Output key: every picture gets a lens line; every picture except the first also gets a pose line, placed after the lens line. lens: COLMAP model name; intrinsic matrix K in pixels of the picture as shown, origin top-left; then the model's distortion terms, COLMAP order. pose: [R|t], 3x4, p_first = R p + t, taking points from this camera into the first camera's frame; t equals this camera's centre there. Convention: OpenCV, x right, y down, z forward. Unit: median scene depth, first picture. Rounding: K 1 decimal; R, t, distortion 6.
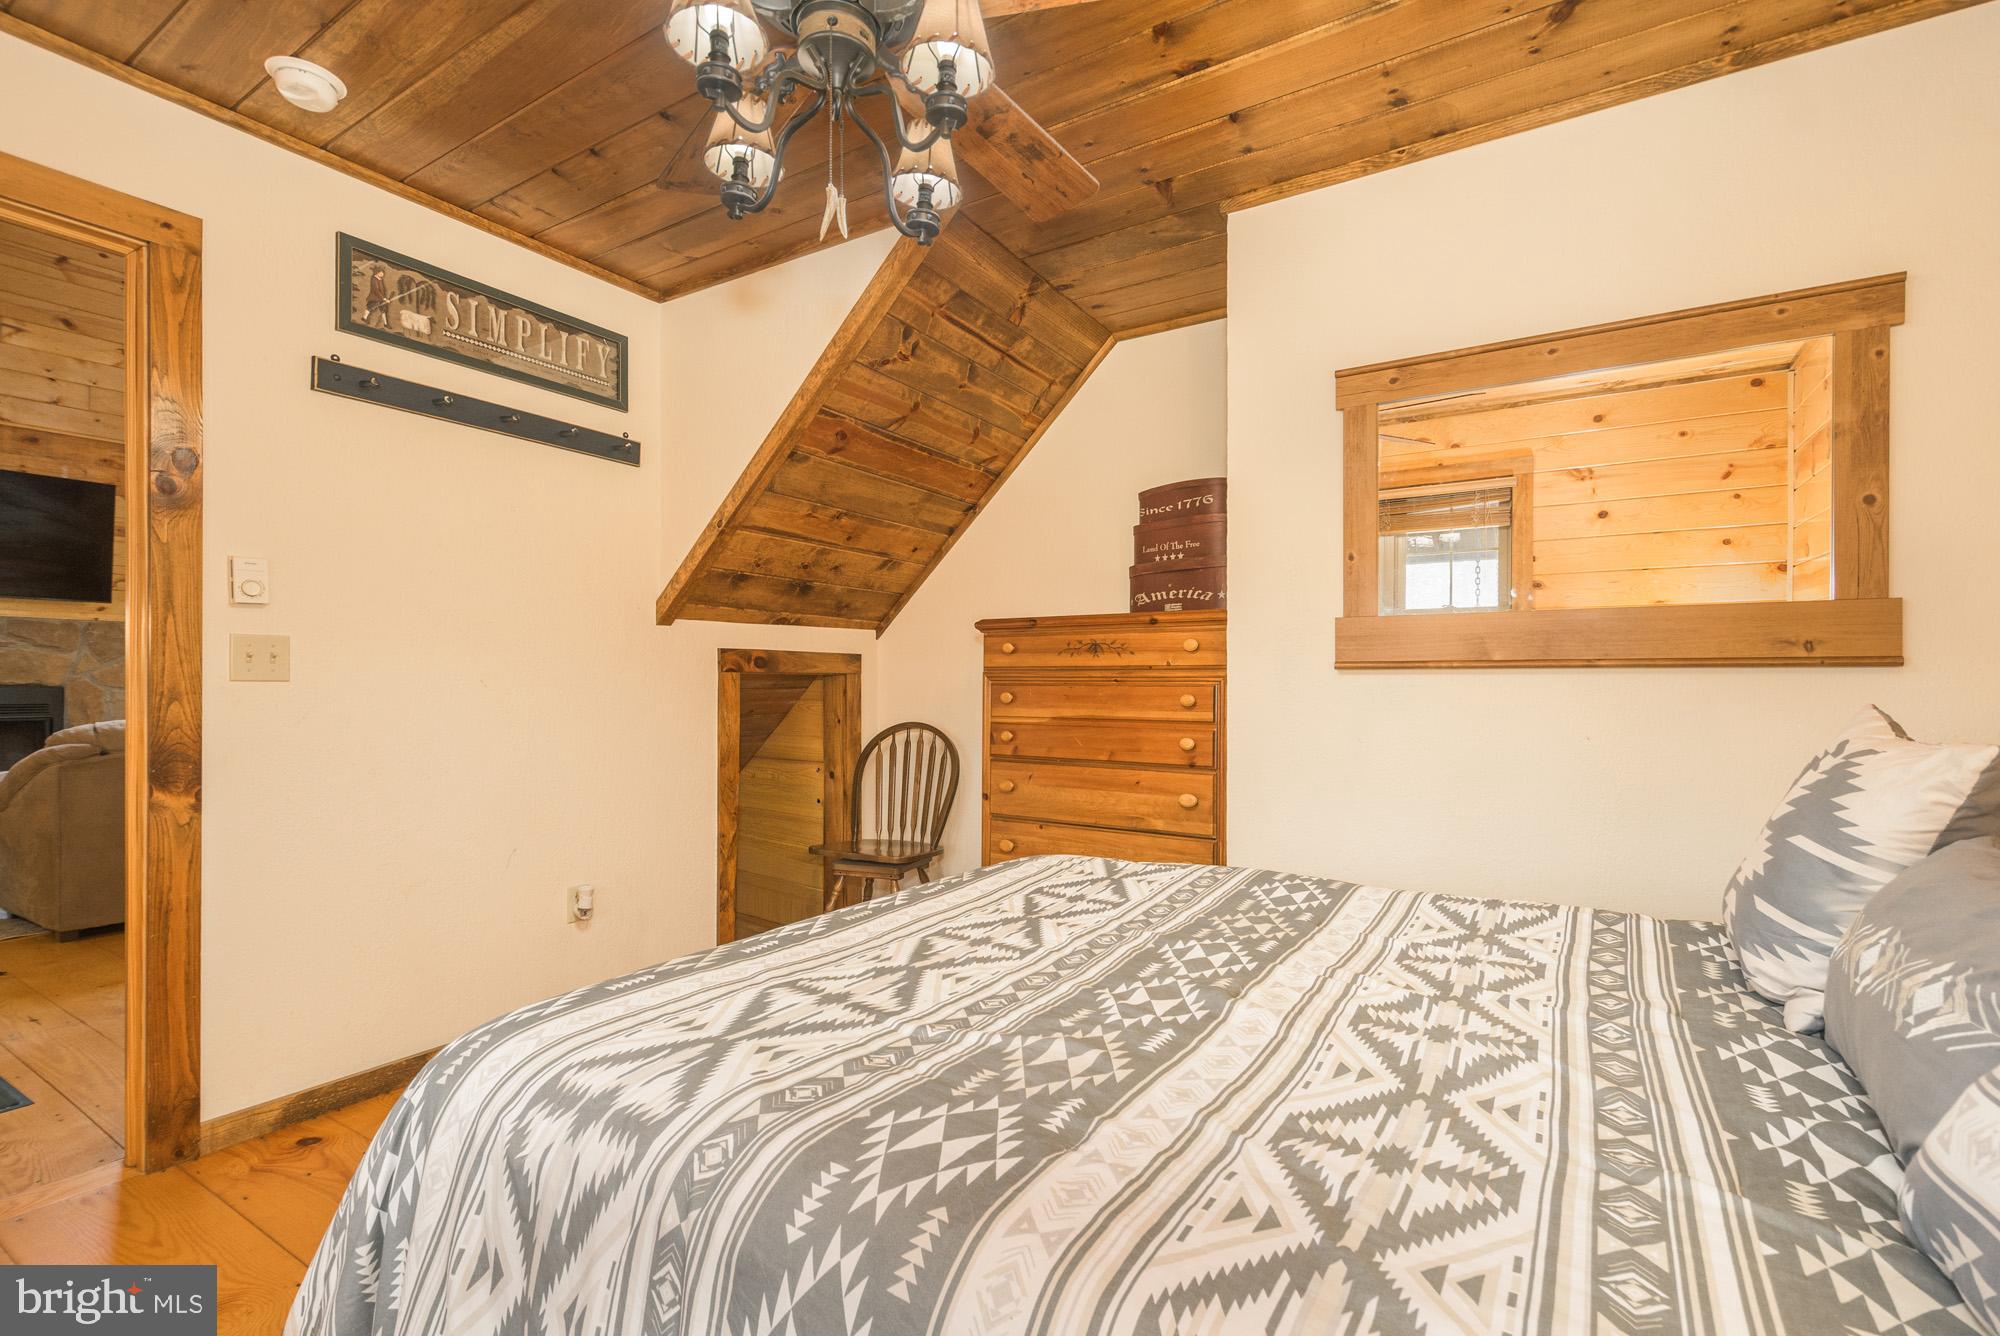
lens RADIAL K [[886.6, 0, 1007.6], [0, 886.6, 692.6], [0, 0, 1]] dist [0.004252, -0.000482]
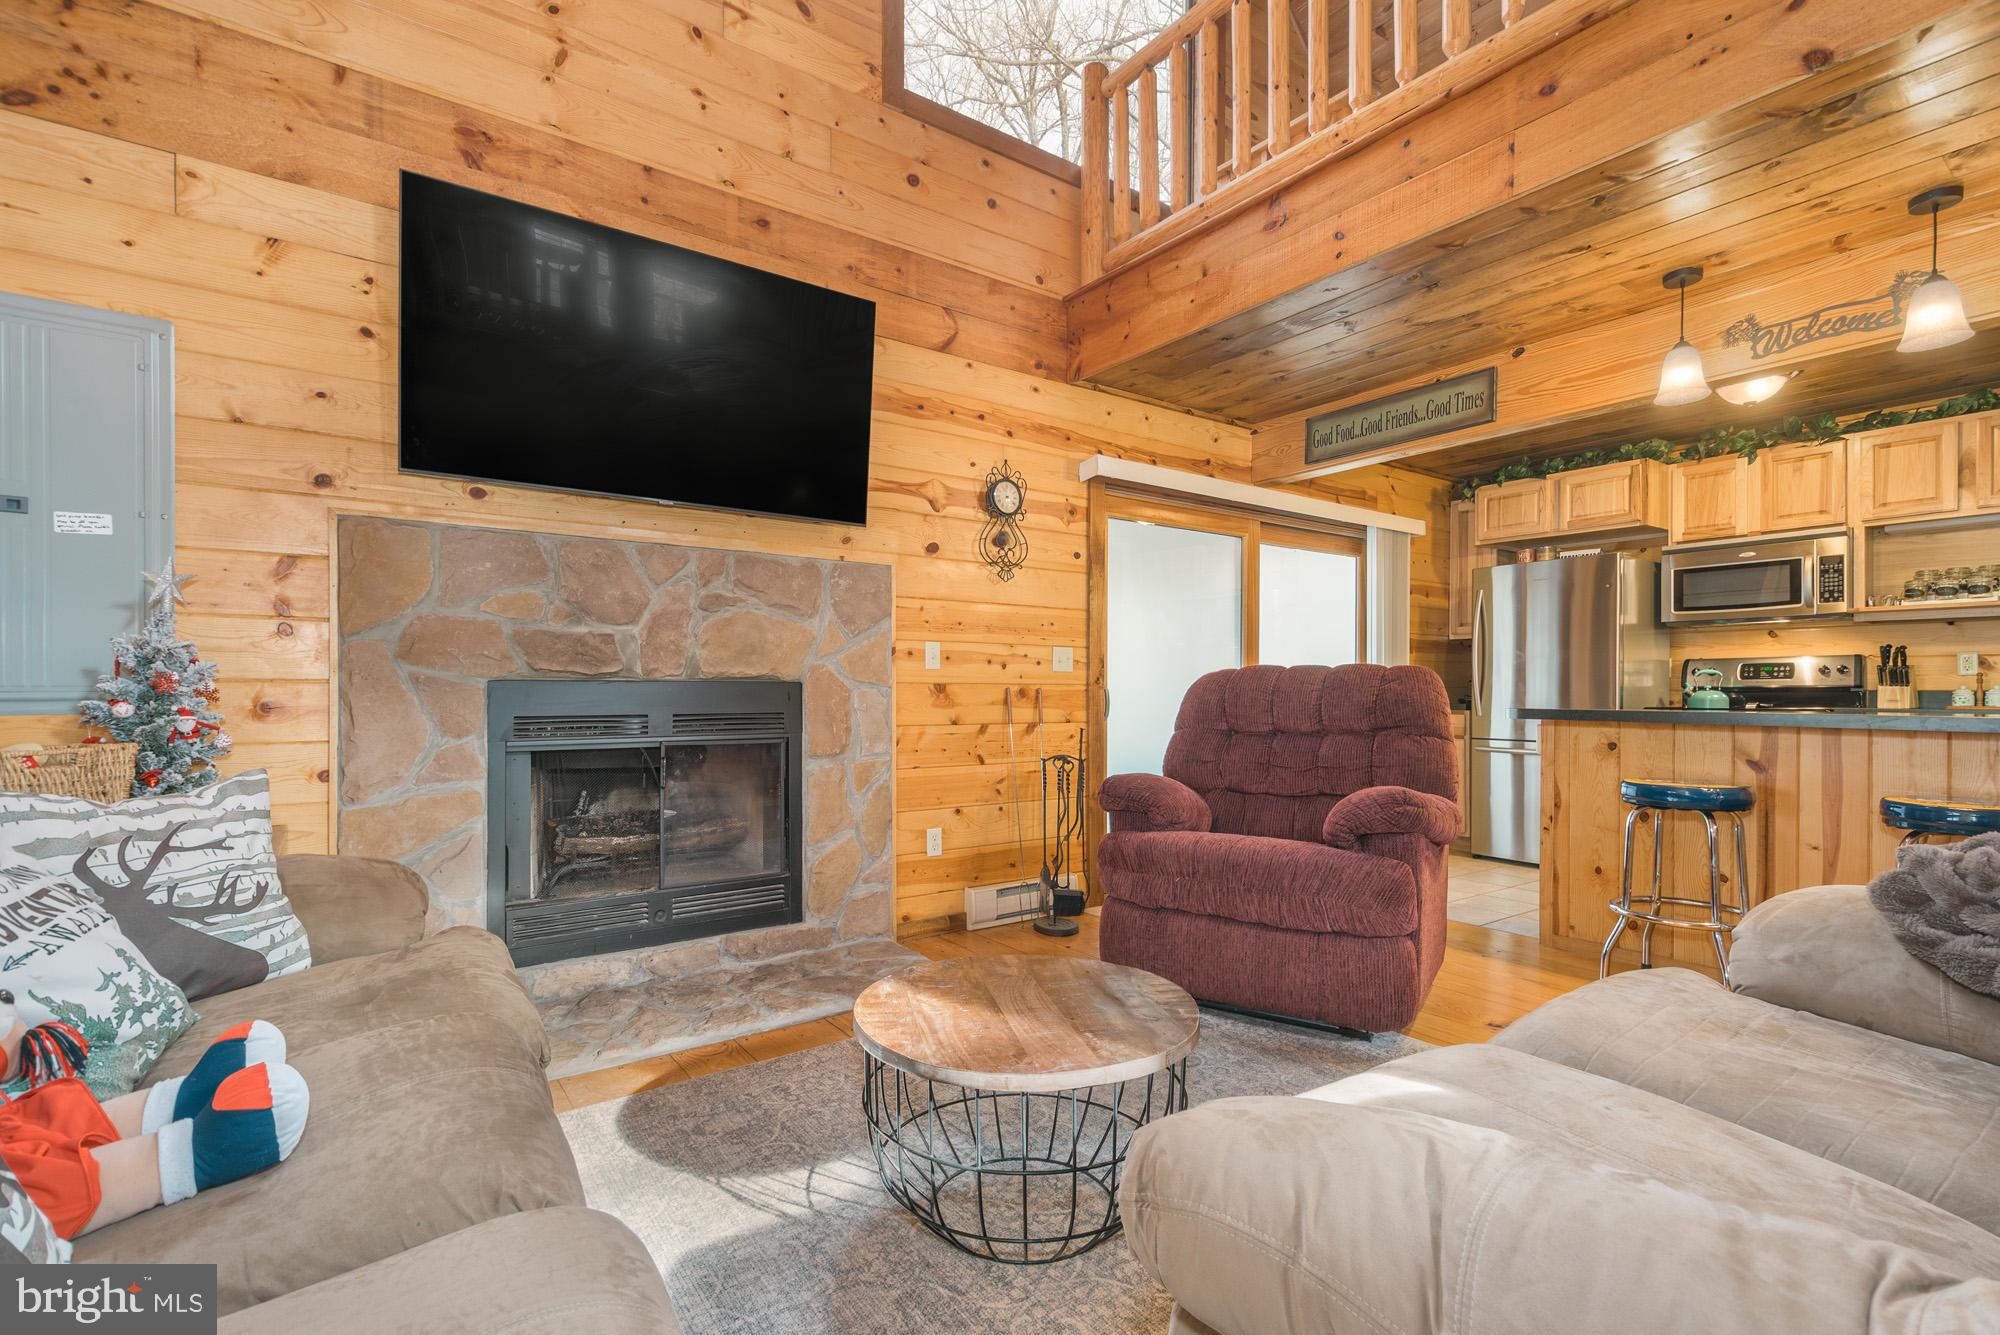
lens RADIAL K [[886.6, 0, 1007.6], [0, 886.6, 692.1], [0, 0, 1]] dist [0.004252, -0.000482]
pose [[0.920668, -0.000028, -0.390347, -1.489199], [-0.001878, 0.999988, -0.004500, 0.004843], [0.390342, 0.004876, 0.920657, 1.117280]]
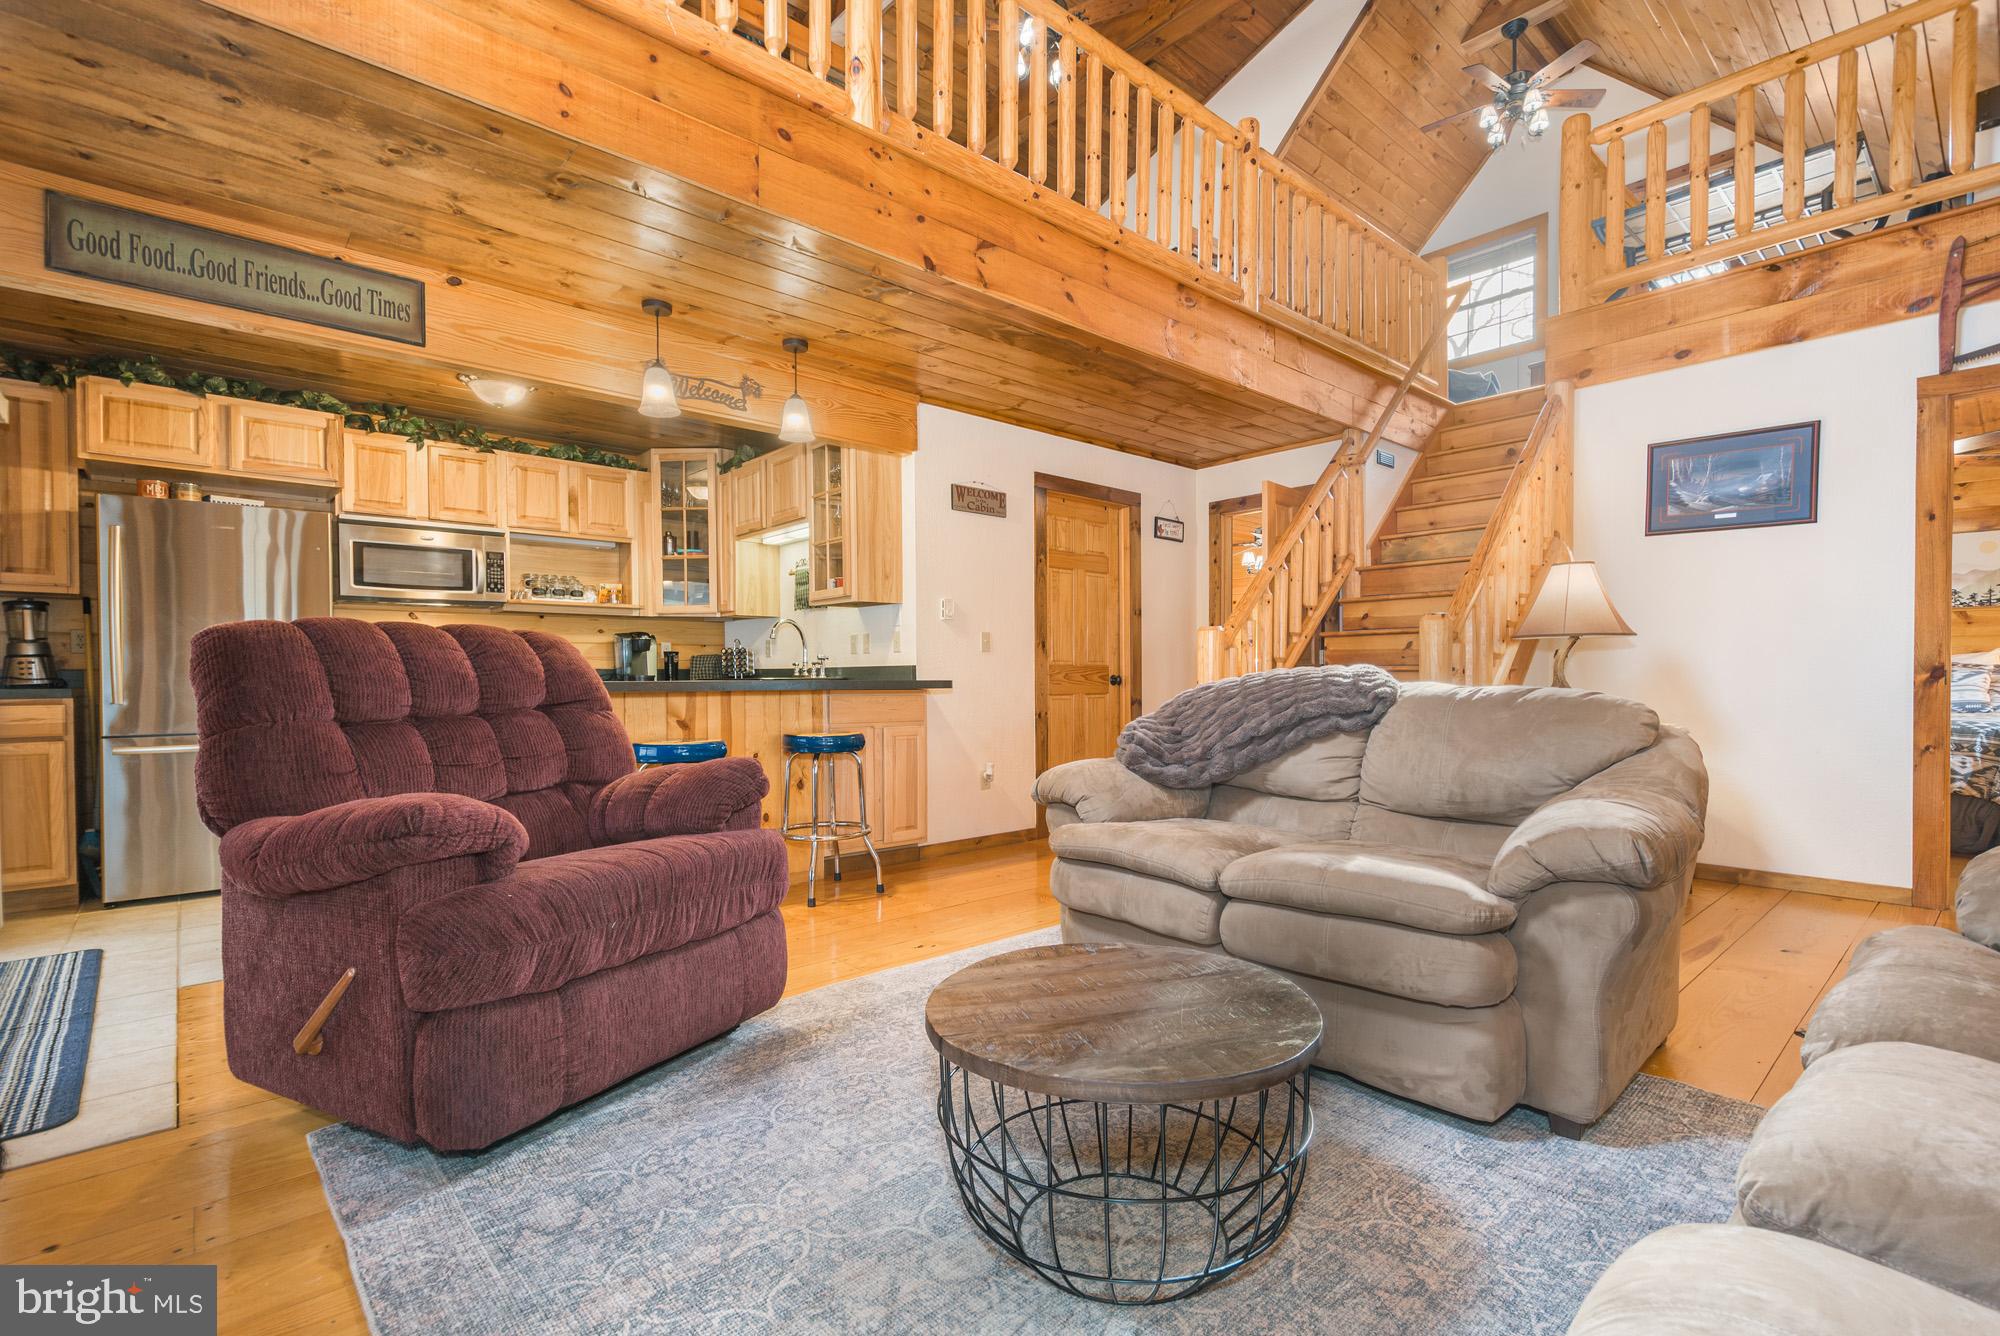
lens RADIAL K [[905.7, 0, 1016.4], [0, 905.7, 686.6], [0, 0, 1]] dist [-0.000960, -0.000017]
pose [[0.286064, -0.016658, 0.958066, -2.194697], [0.014128, 0.999814, 0.013165, 0.019154], [-0.958106, 0.009769, 0.286246, 1.553109]]
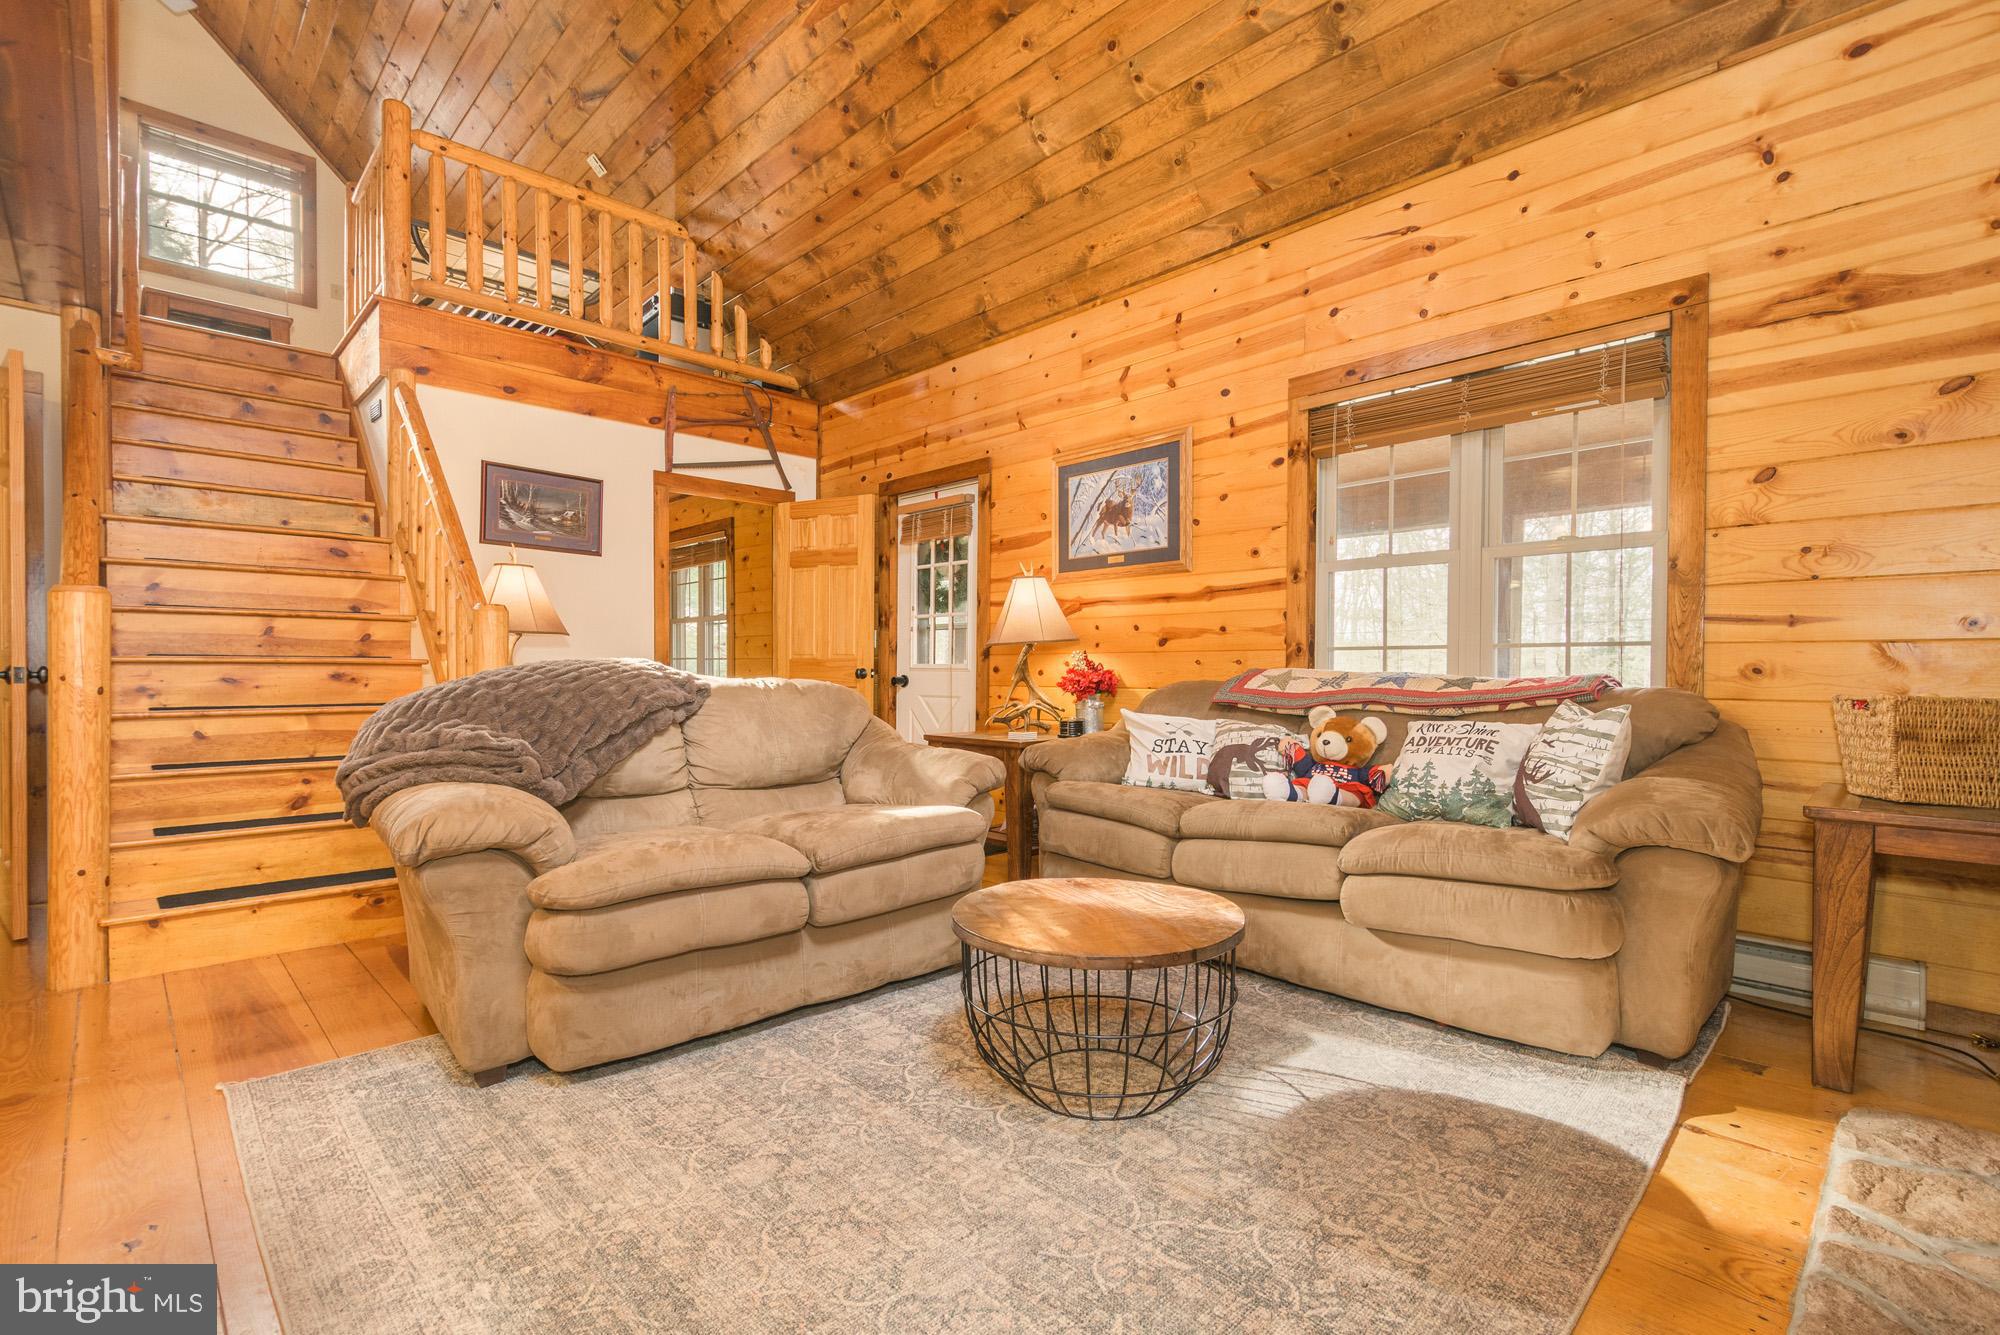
lens RADIAL K [[893.9, 0, 1000.4], [0, 893.9, 690.9], [0, 0, 1]] dist [0.001829, -0.000480]
pose [[-0.971791, -0.011453, 0.235567, -1.787292], [-0.003103, 0.999355, 0.035784, 0.013169], [-0.235824, 0.034044, -0.971199, 2.310226]]
